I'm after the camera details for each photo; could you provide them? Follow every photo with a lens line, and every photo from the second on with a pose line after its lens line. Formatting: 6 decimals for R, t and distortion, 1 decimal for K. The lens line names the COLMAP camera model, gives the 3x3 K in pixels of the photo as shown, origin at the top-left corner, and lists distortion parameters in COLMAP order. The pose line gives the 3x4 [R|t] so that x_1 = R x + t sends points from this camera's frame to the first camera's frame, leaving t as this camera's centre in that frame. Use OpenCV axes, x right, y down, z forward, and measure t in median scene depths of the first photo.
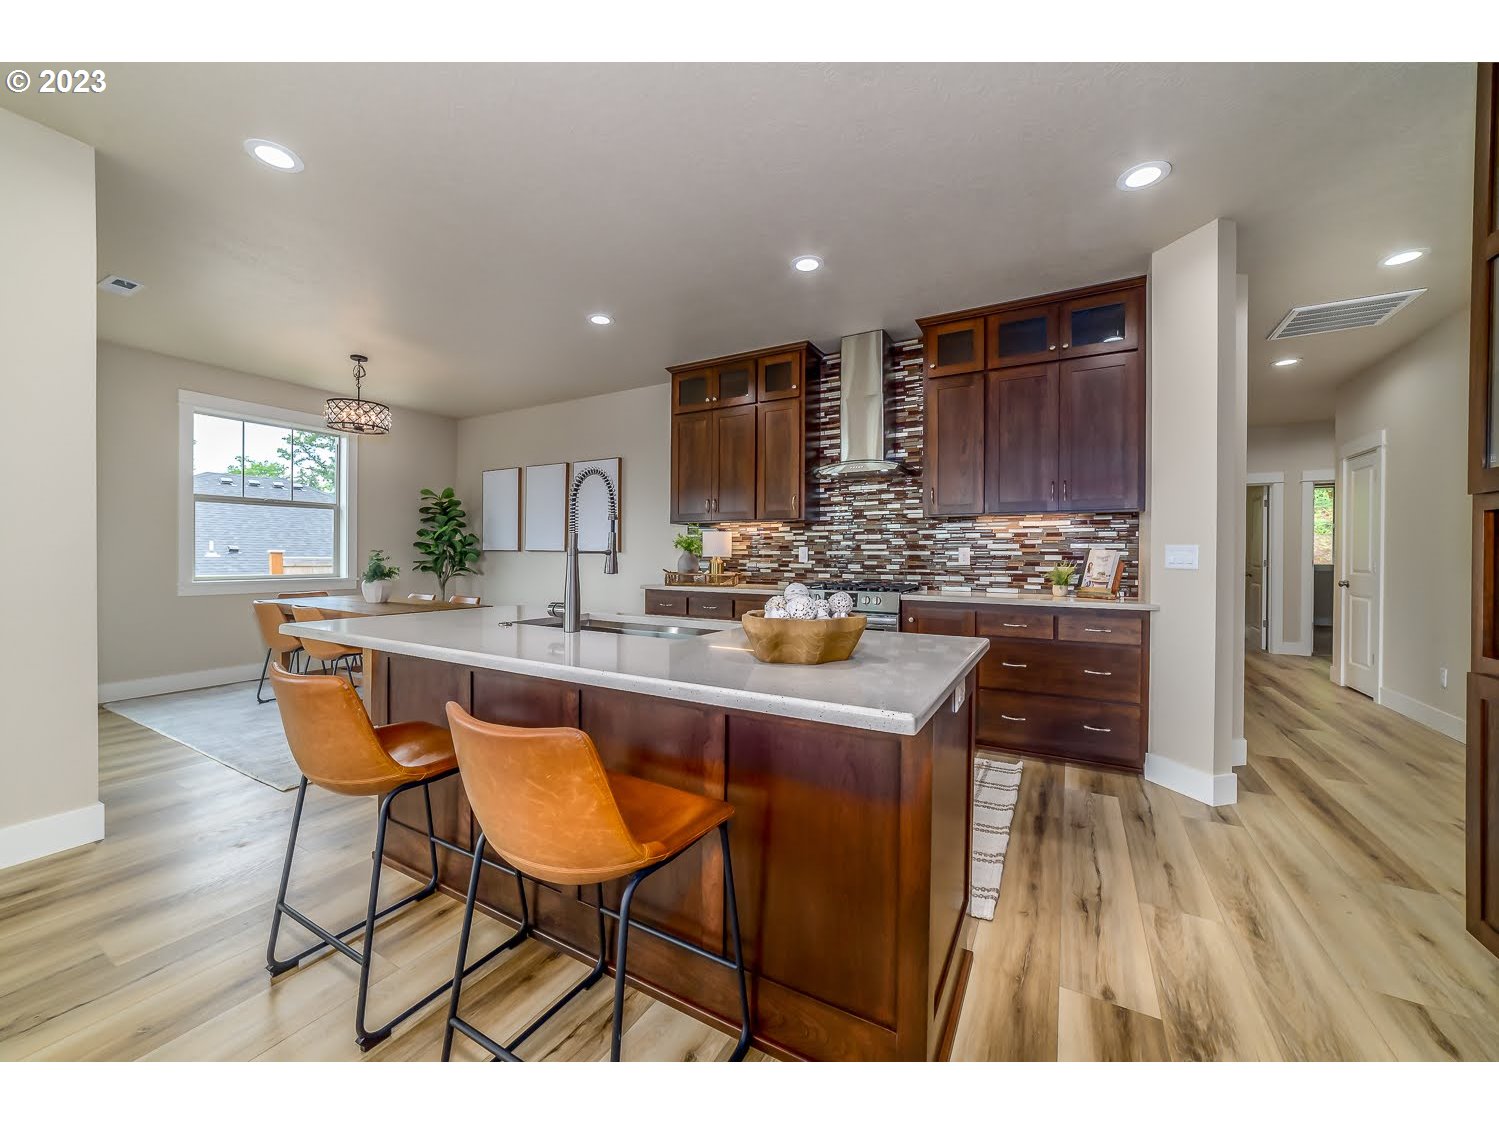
lens RADIAL K [[571.4, 0, 745.2], [0, 571.4, 557.2], [0, 0, 1]] dist [-0.003644, 0.000362]
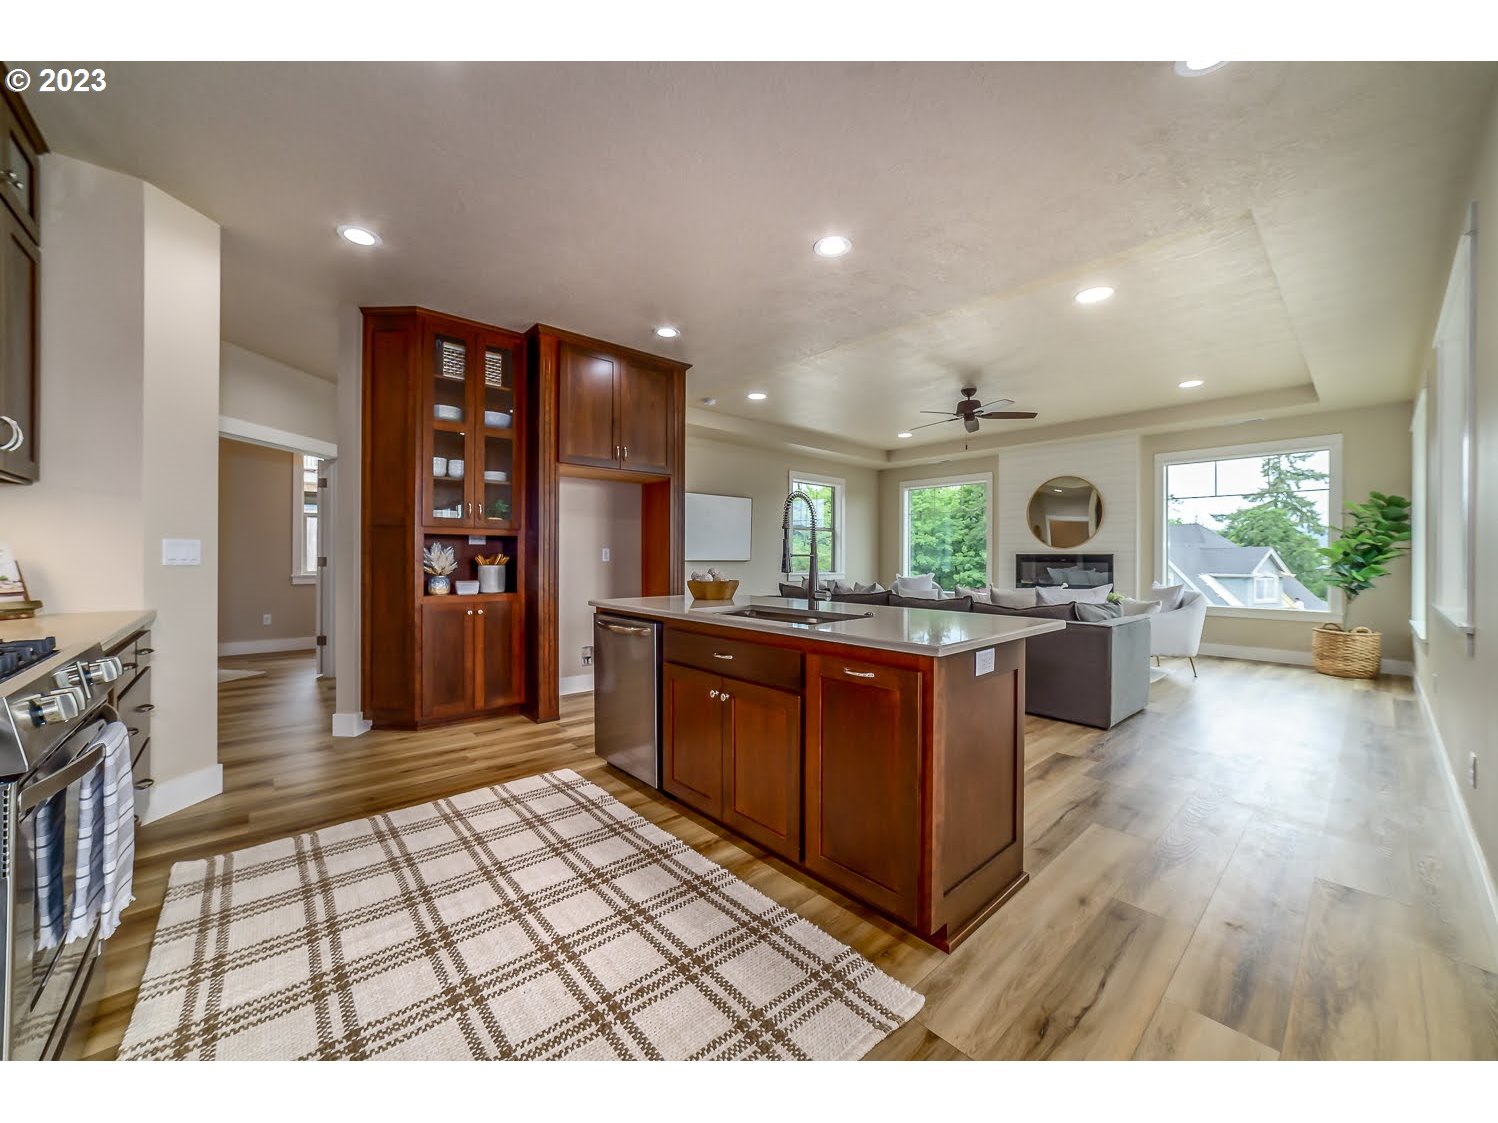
lens RADIAL K [[571.0, 0, 744.7], [0, 571.0, 556.7], [0, 0, 1]] dist [-0.003644, 0.000362]
pose [[-0.947640, -0.010685, 0.319162, -0.247097], [-0.008687, 0.999933, 0.007682, -0.005132], [-0.319222, 0.004507, -0.947669, 1.012873]]
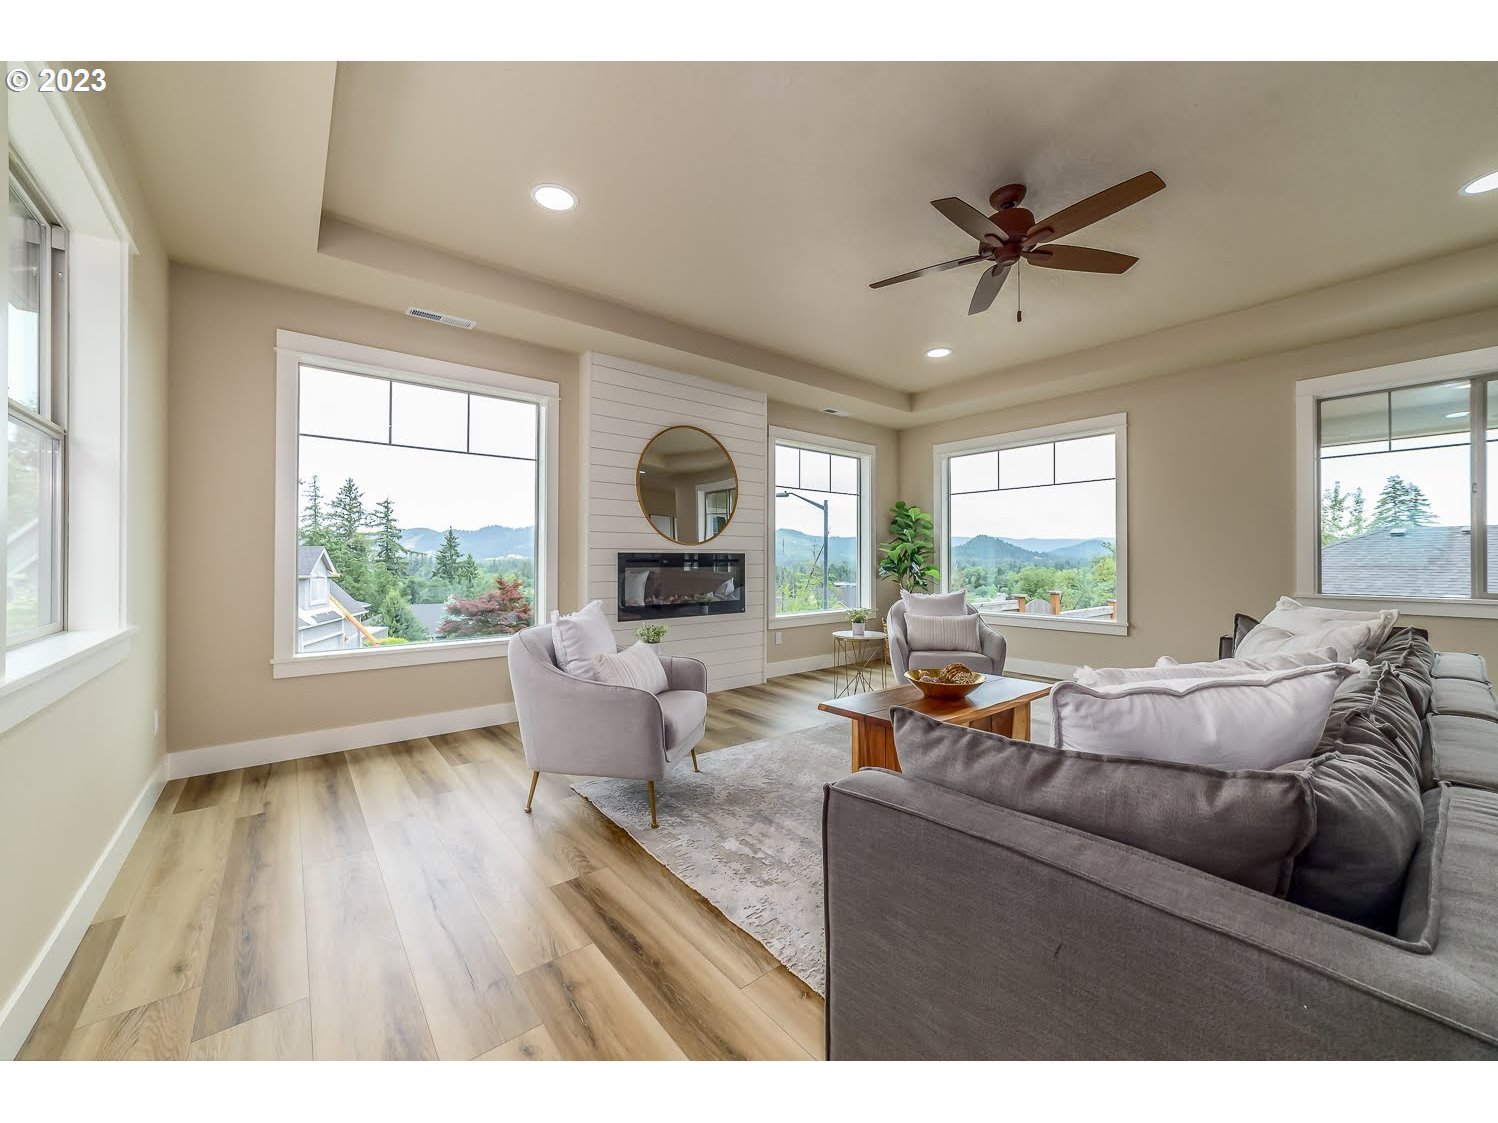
lens RADIAL K [[571.0, 0, 744.7], [0, 571.0, 556.7], [0, 0, 1]] dist [-0.003644, 0.000362]
pose [[-0.371240, -0.012180, -0.928457, 0.362590], [-0.010070, 0.999908, -0.009091, 0.005361], [0.928482, 0.005974, -0.371329, -0.500521]]
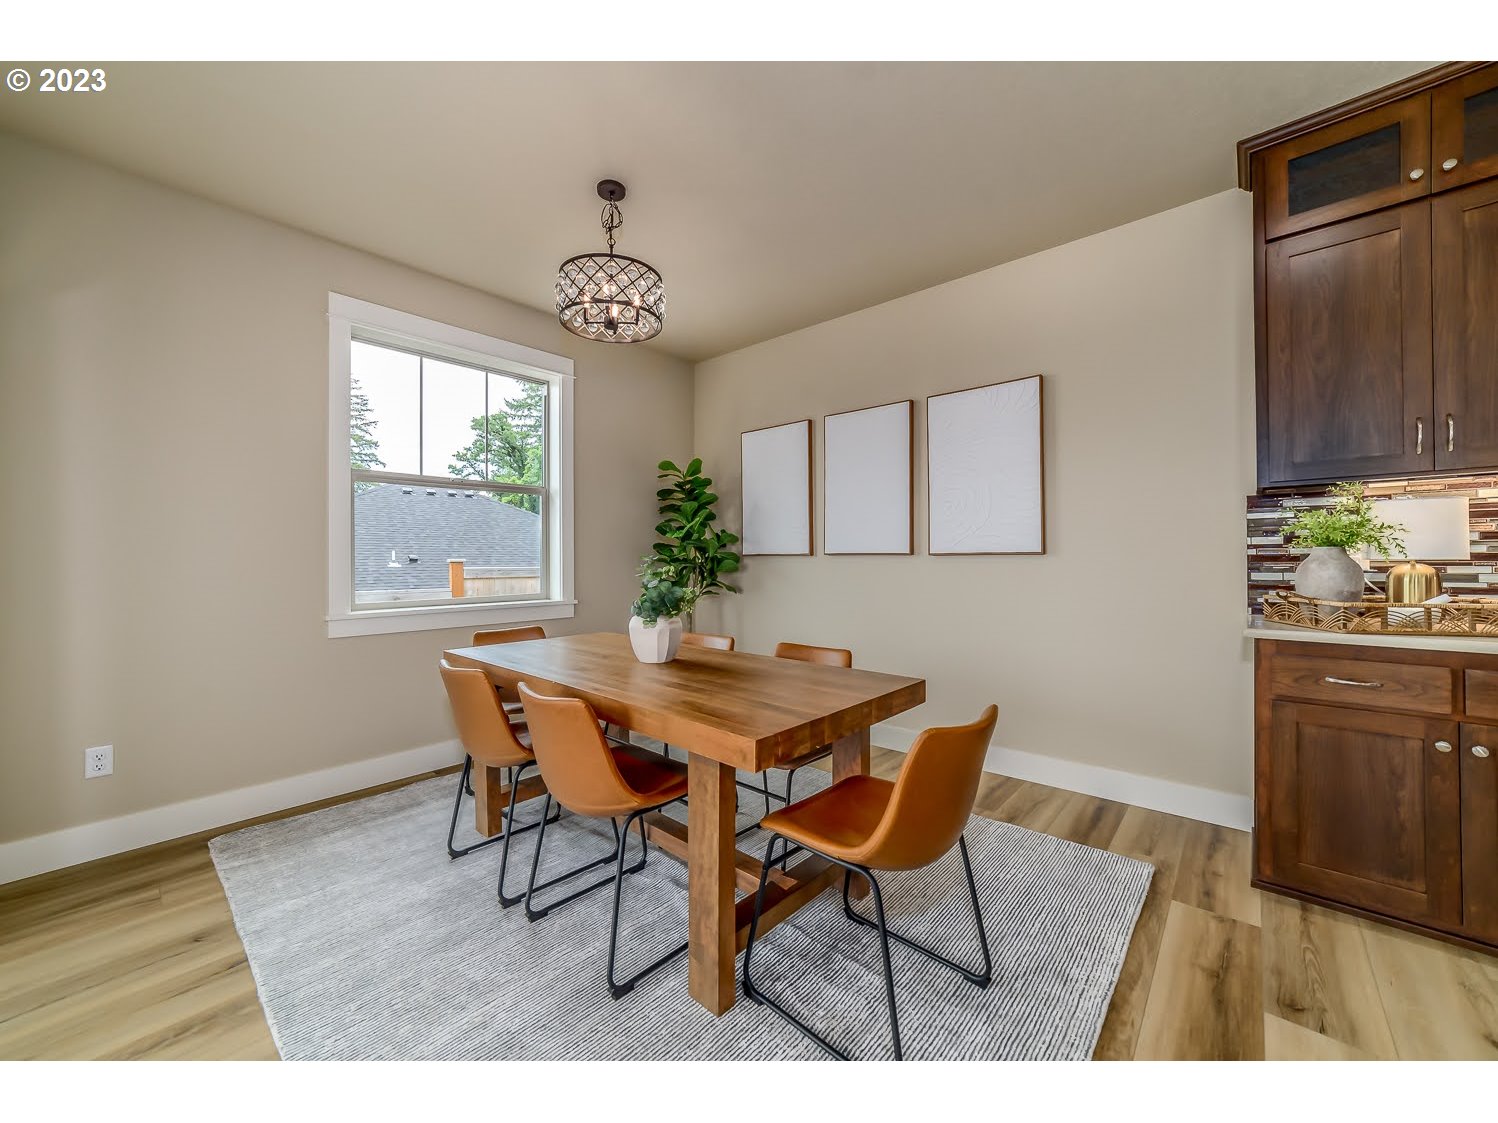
lens RADIAL K [[571.0, 0, 744.7], [0, 571.0, 556.7], [0, 0, 1]] dist [-0.003644, 0.000362]
pose [[0.978592, -0.013804, -0.205345, -0.478145], [0.012207, 0.999885, -0.009043, -0.005744], [0.205446, 0.006342, 0.978648, 0.540869]]
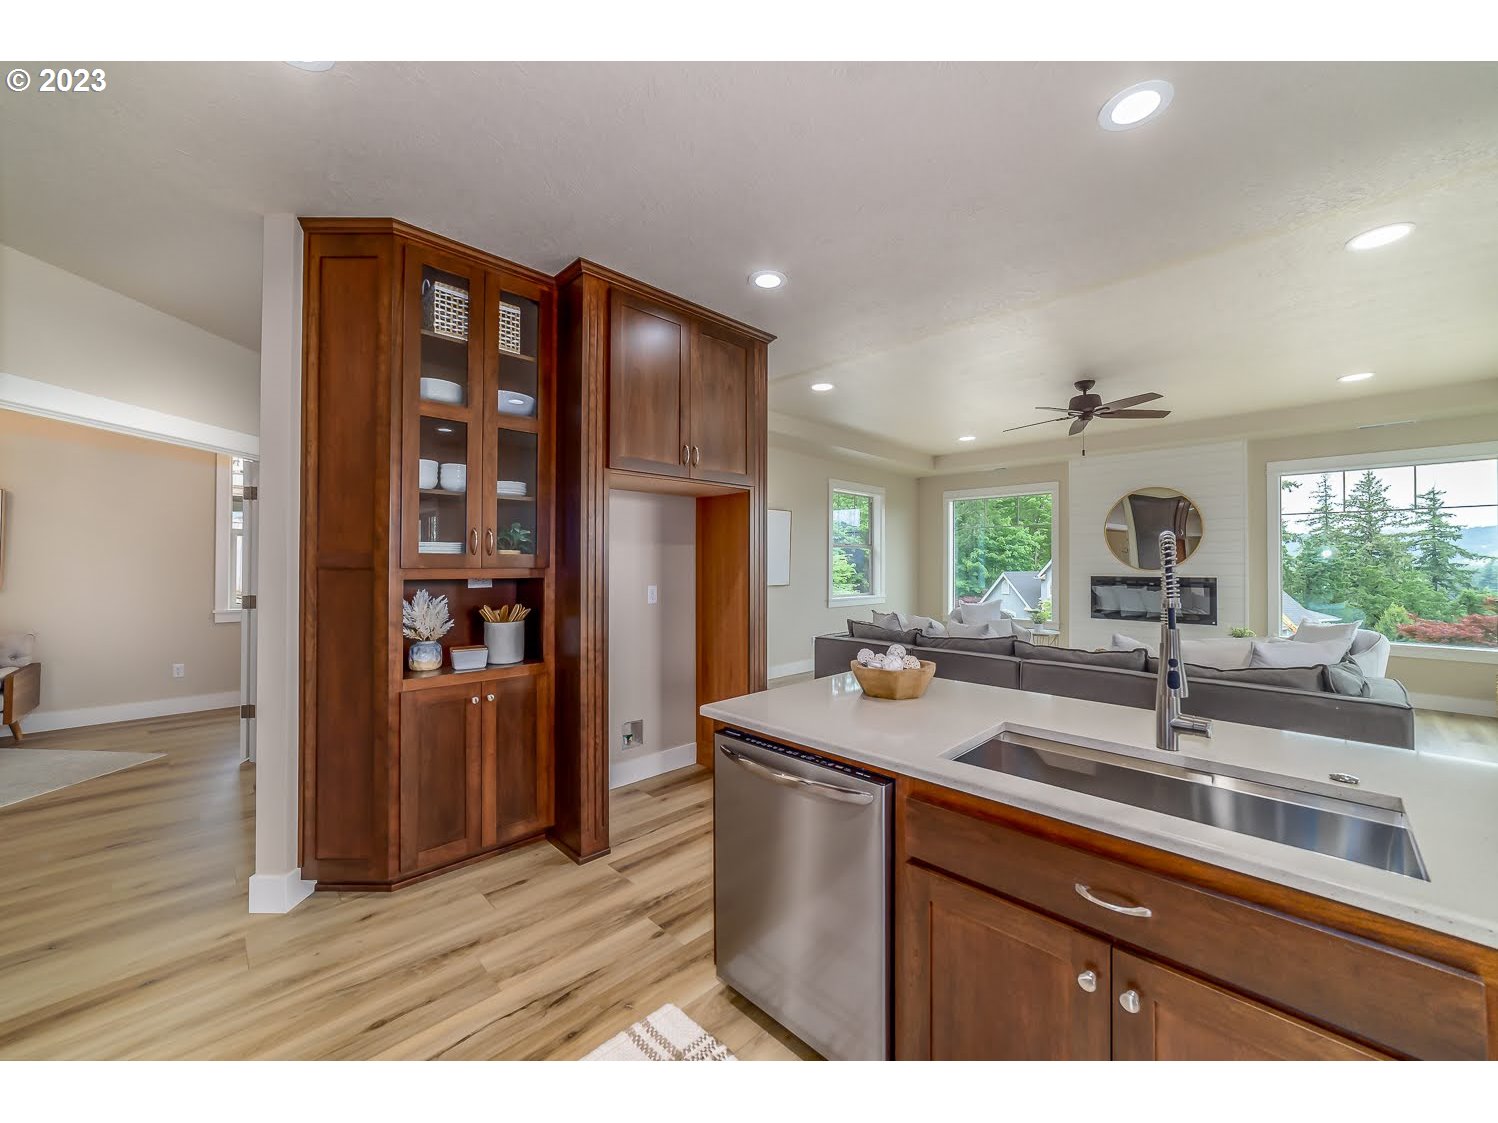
lens RADIAL K [[579.9, 0, 747.4], [0, 579.9, 558.2], [0, 0, 1]] dist [0.000008, 0.000384]
pose [[-0.963472, -0.007513, 0.267703, 0.019452], [-0.007898, 0.999969, -0.000358, -0.051832], [-0.267692, -0.002459, -0.963501, 0.799415]]
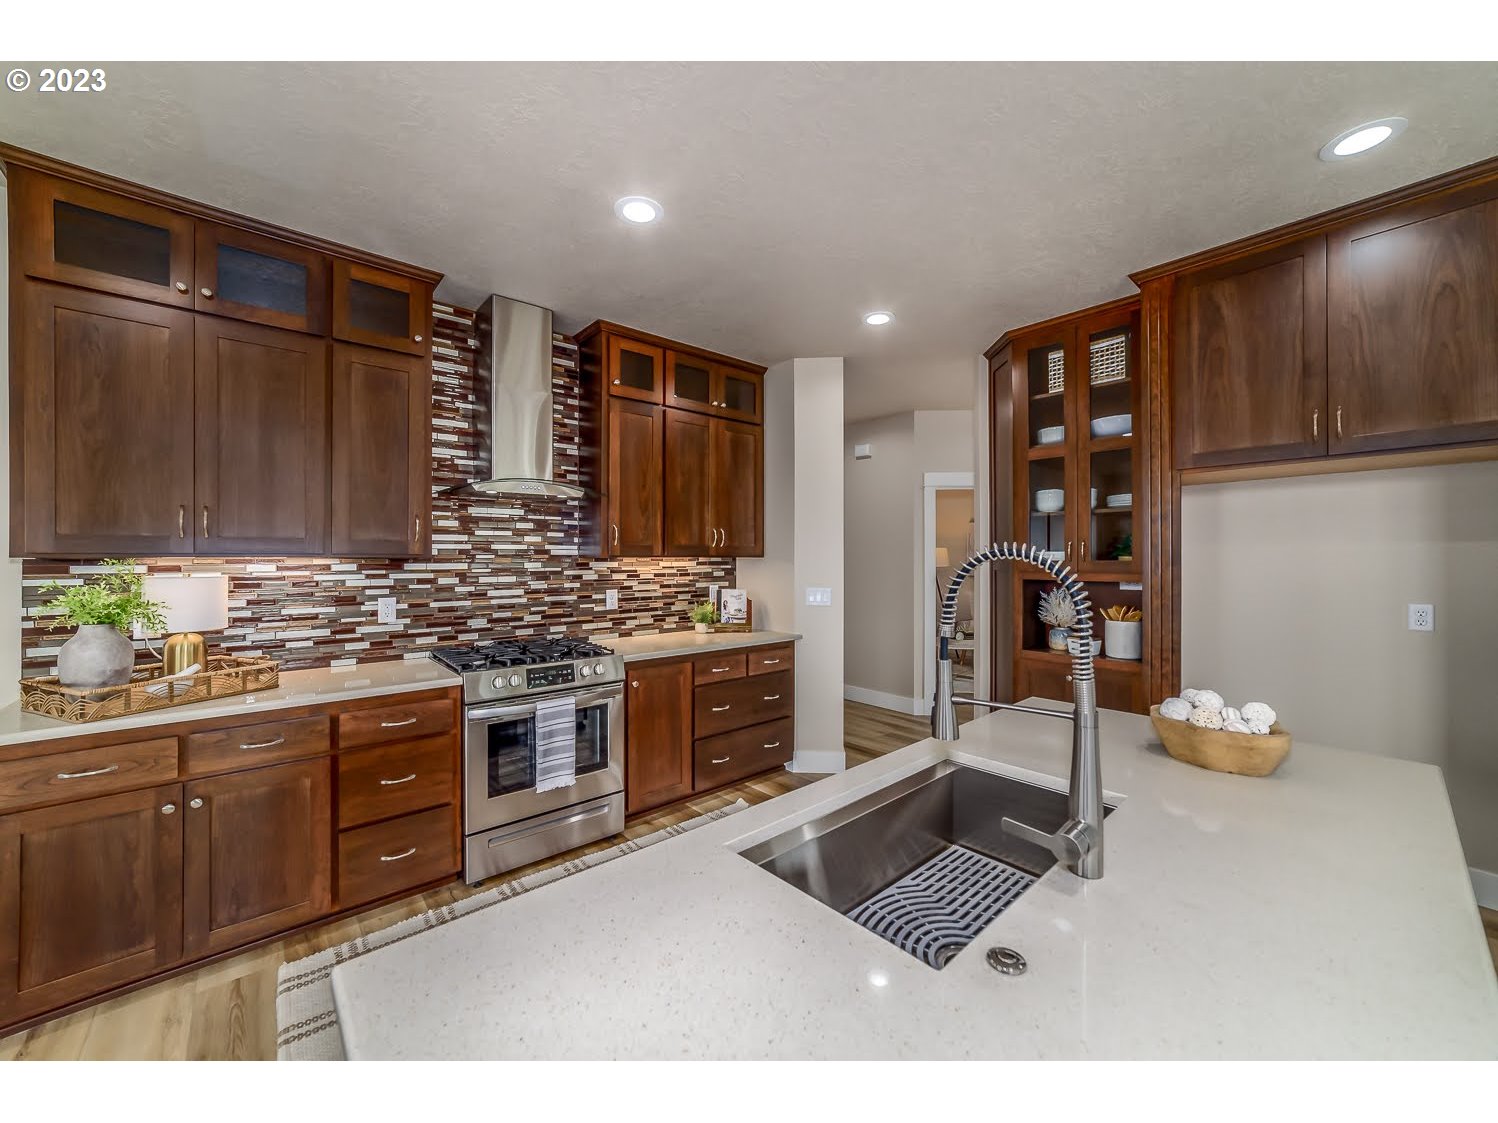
lens RADIAL K [[579.9, 0, 747.4], [0, 579.9, 558.2], [0, 0, 1]] dist [0.000008, 0.000384]
pose [[0.325108, -0.005440, 0.945661, -0.373515], [0.006674, 0.999972, 0.003458, -0.062137], [-0.945653, 0.005187, 0.325136, 0.457698]]
